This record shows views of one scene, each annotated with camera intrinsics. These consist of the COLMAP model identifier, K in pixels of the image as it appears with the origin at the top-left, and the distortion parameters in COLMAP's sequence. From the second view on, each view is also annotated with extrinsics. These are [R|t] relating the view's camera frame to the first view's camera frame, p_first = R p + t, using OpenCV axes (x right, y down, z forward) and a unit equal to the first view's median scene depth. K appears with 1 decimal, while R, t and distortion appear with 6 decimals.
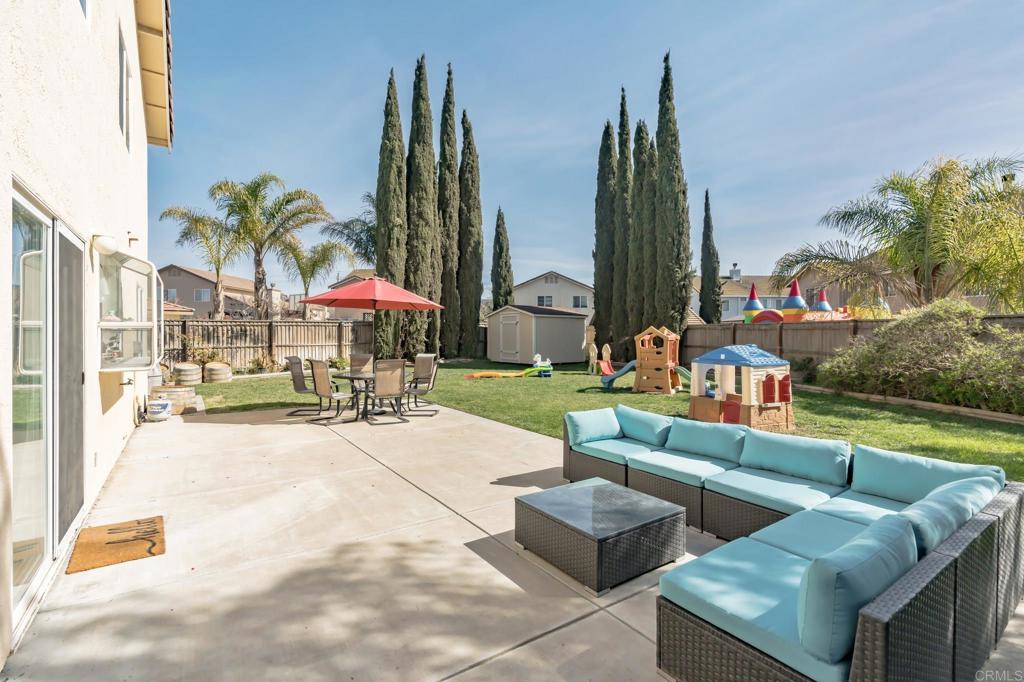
lens RADIAL K [[459.2, 0, 508.6], [0, 459.2, 338.4], [0, 0, 1]] dist [-0.009475, 0.001257]
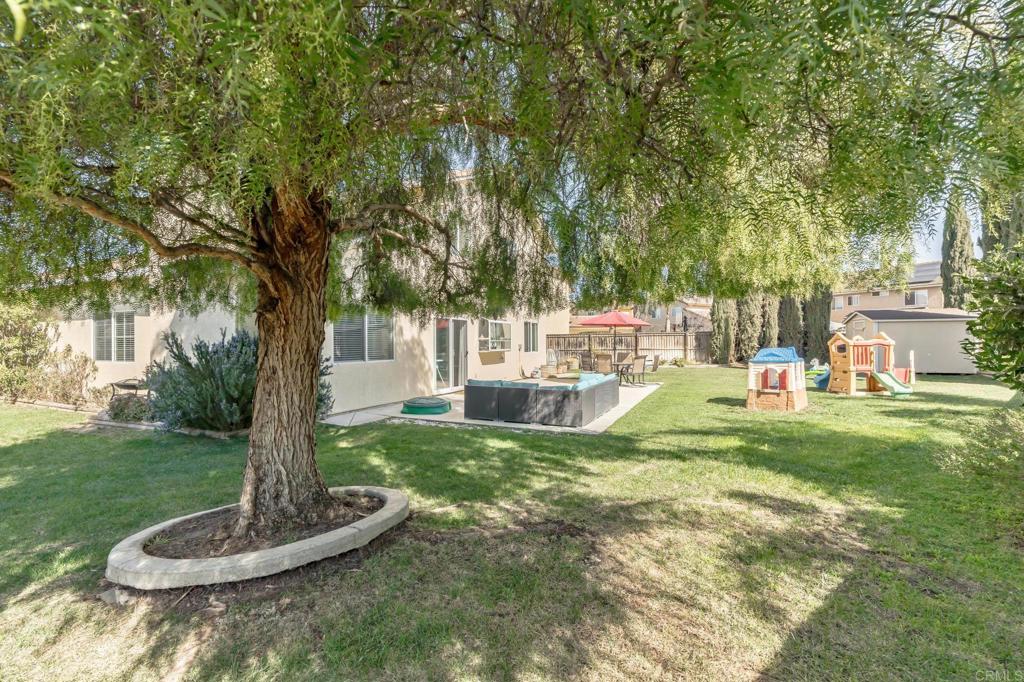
lens RADIAL K [[459.2, 0, 512.7], [0, 459.2, 341.0], [0, 0, 1]] dist [-0.009475, 0.001257]
pose [[0.508660, -0.005539, -0.860950, 0.552780], [-0.005987, 0.999932, -0.009970, 0.005762], [0.860947, 0.010226, 0.508593, -0.143904]]
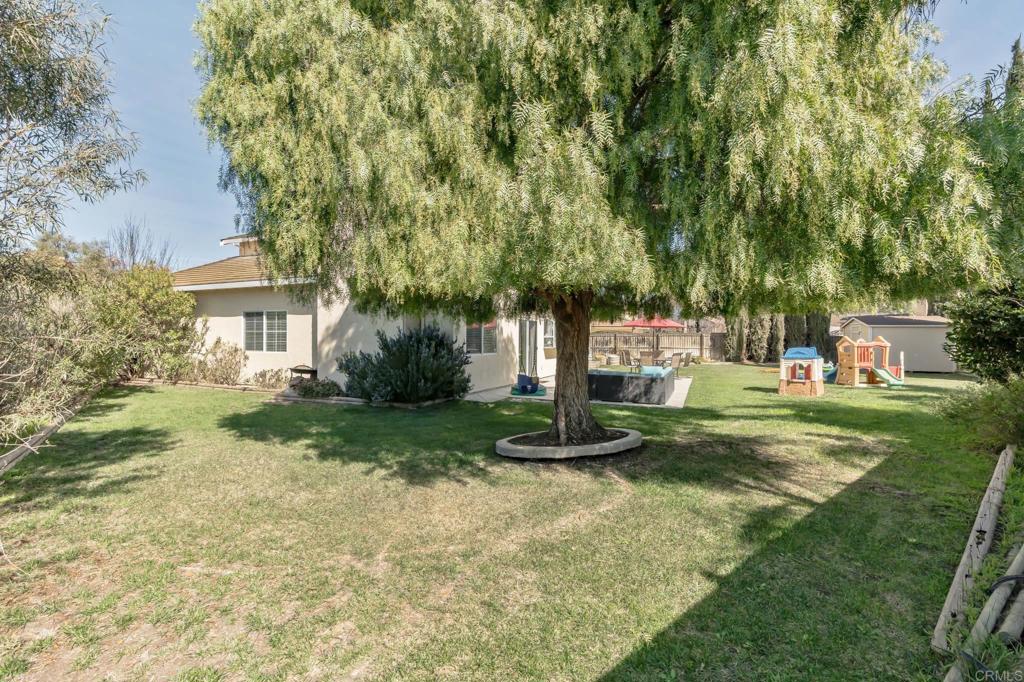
lens RADIAL K [[459.2, 0, 511.4], [0, 459.2, 341.0], [0, 0, 1]] dist [-0.009475, 0.001257]
pose [[0.525950, 0.007164, -0.850485, 0.609319], [-0.020092, 0.999790, -0.004004, 0.008484], [0.850278, 0.019194, 0.525984, -0.357012]]
